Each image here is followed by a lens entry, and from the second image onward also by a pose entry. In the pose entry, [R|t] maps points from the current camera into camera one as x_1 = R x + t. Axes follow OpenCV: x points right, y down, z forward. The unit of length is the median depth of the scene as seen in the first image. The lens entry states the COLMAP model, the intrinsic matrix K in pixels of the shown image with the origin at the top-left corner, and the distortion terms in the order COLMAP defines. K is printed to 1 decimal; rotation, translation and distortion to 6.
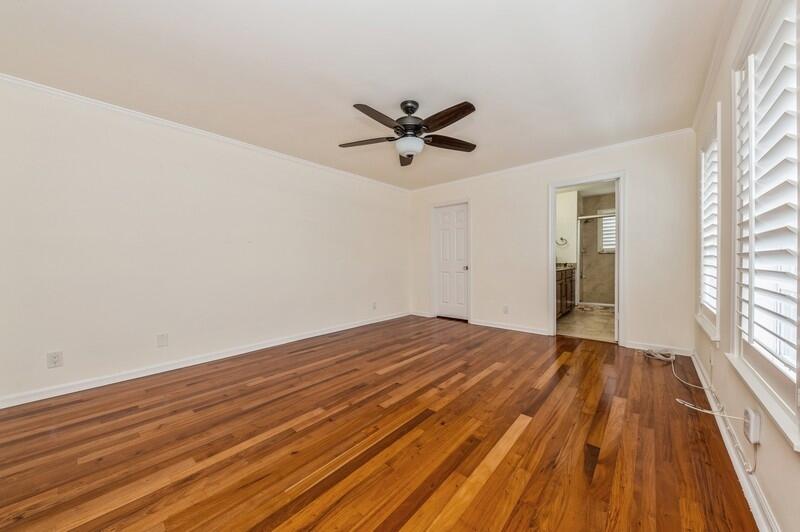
lens RADIAL K [[283.2, 0, 384.5], [0, 283.2, 260.0], [0, 0, 1]] dist [-0.014400, -0.000113]
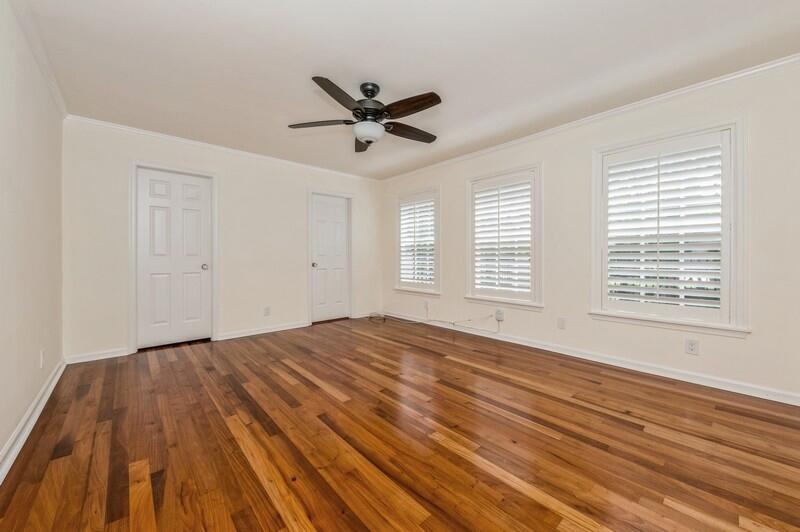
lens RADIAL K [[317.0, 0, 399.2], [0, 317.0, 257.7], [0, 0, 1]] dist [0.000532, -0.000016]
pose [[0.088031, -0.003071, 0.996113, -0.920383], [0.000411, 0.999995, 0.003047, -0.002165], [-0.996118, 0.000141, 0.088032, 0.794309]]
